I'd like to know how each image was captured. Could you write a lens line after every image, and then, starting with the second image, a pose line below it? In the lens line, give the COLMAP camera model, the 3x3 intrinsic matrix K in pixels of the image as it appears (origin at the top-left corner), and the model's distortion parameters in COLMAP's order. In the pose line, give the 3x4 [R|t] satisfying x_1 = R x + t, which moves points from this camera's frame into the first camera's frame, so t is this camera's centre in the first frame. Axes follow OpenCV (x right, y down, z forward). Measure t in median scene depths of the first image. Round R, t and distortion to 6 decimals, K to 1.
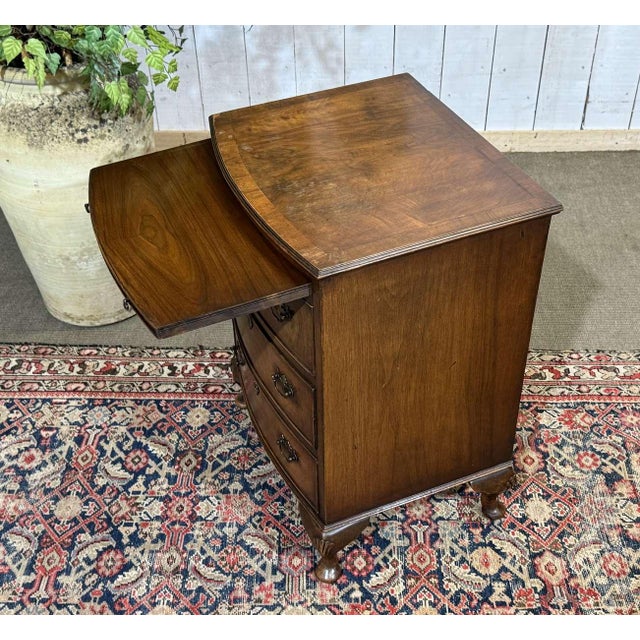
lens RADIAL K [[926.8, 0, 342.4], [0, 926.8, 320.4], [0, 0, 1]] dist [0.207767, -0.514306]
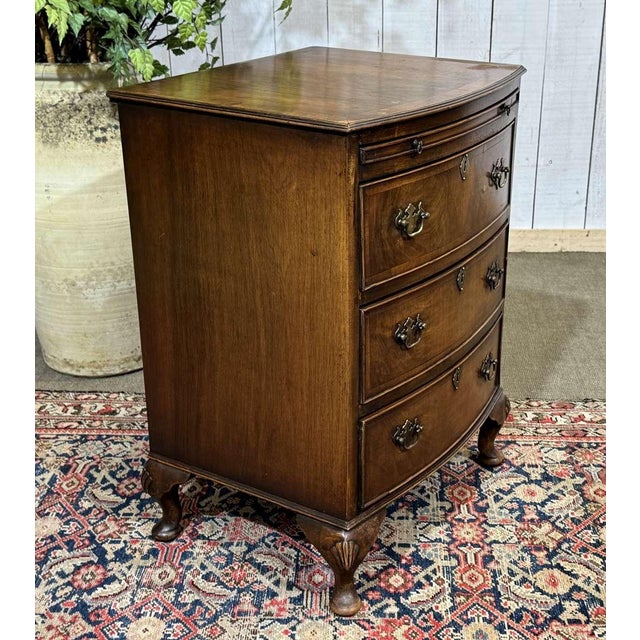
lens RADIAL K [[1006.9, 0, 357.5], [0, 1006.9, 321.6], [0, 0, 1]] dist [0.218496, -0.578147]
pose [[0.999694, 0.007905, -0.023451, 0.003929], [-0.014349, 0.957224, -0.288992, 0.277054], [0.020163, 0.289240, 0.957044, 0.088524]]
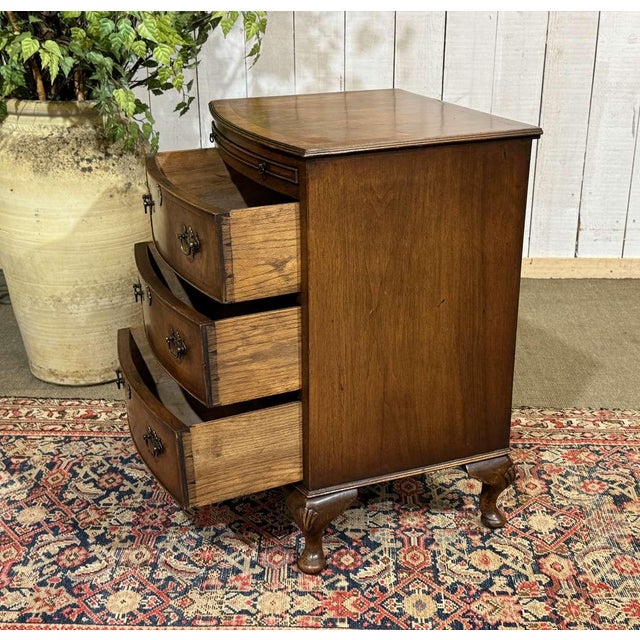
lens RADIAL K [[974.1, 0, 352.1], [0, 974.1, 327.8], [0, 0, 1]] dist [0.200065, -0.467806]
pose [[0.999912, 0.013248, 0.000694, 0.018289], [-0.012357, 0.949113, -0.314692, 0.319808], [-0.004828, 0.314656, 0.949193, 0.020746]]
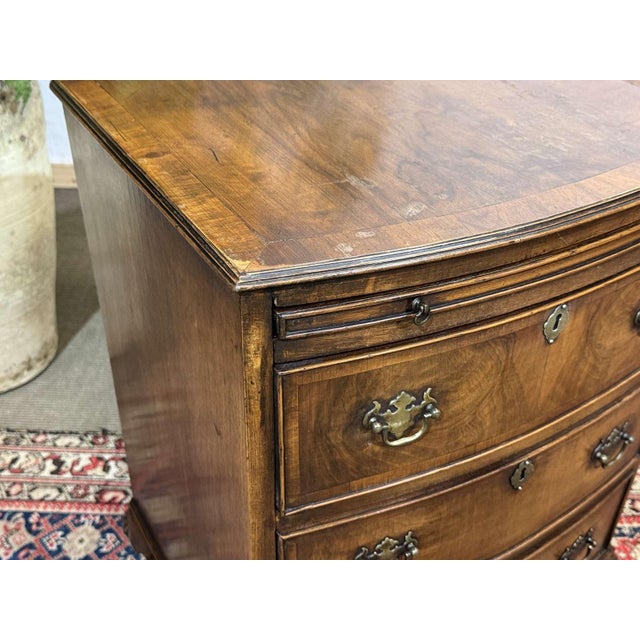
lens RADIAL K [[769.7, 0, 320.2], [0, 769.7, 323.1], [0, 0, 1]] dist [0.193084, -0.487863]
pose [[0.999756, 0.020904, 0.007171, 0.012150], [-0.020418, 0.997857, -0.062168, -0.024982], [-0.008455, 0.062006, 0.998040, 0.453343]]
